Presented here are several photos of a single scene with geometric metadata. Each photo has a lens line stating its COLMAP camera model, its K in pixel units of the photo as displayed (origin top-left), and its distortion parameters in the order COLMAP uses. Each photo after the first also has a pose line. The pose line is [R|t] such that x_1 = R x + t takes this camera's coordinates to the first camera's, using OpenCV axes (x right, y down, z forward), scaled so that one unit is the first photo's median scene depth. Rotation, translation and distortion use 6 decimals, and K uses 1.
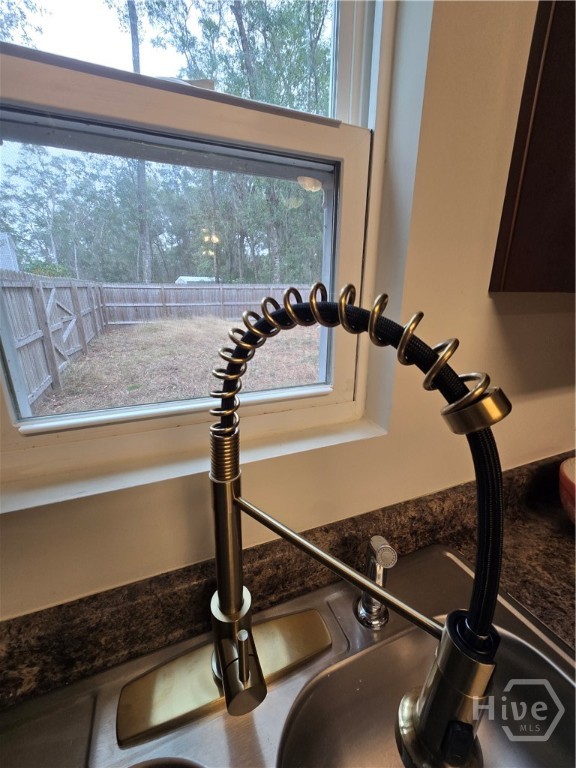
lens RADIAL K [[314.5, 0, 288.0], [0, 314.5, 382.3], [0, 0, 1]] dist [-0.004581, 0.000640]
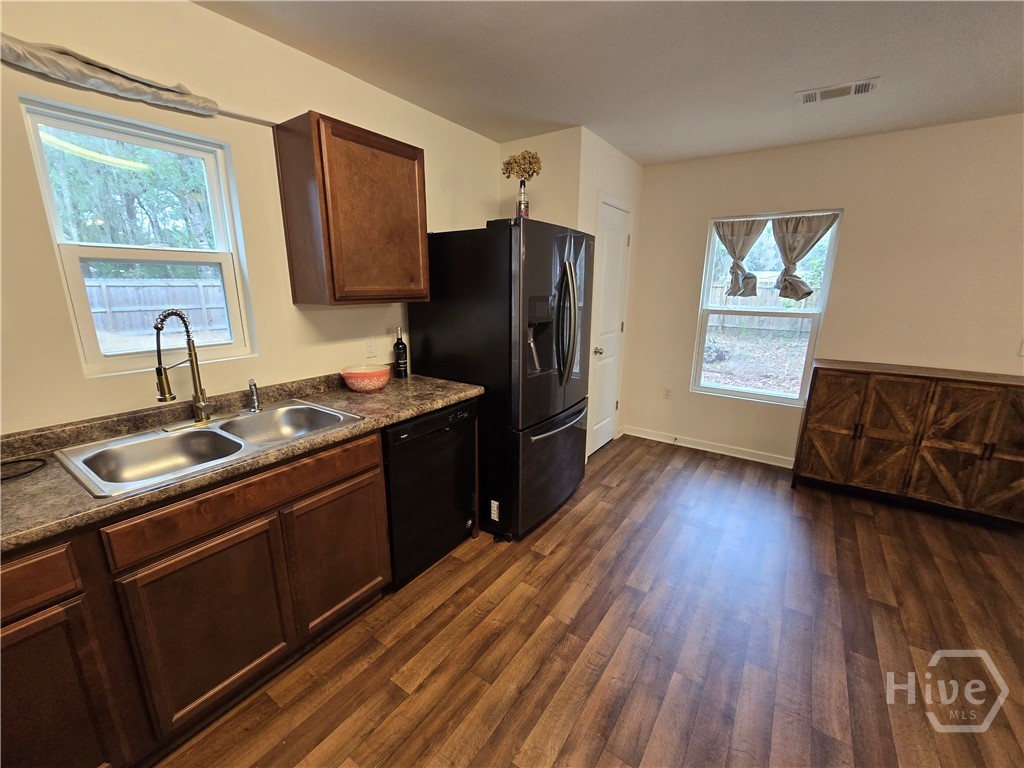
lens RADIAL K [[415.5, 0, 507.8], [0, 415.5, 392.6], [0, 0, 1]] dist [-0.002465, 0.000101]
pose [[0.841647, -0.139060, 0.521816, 0.009165], [0.154570, 0.987883, 0.013953, 0.033302], [-0.517434, 0.068913, 0.852944, -0.139036]]
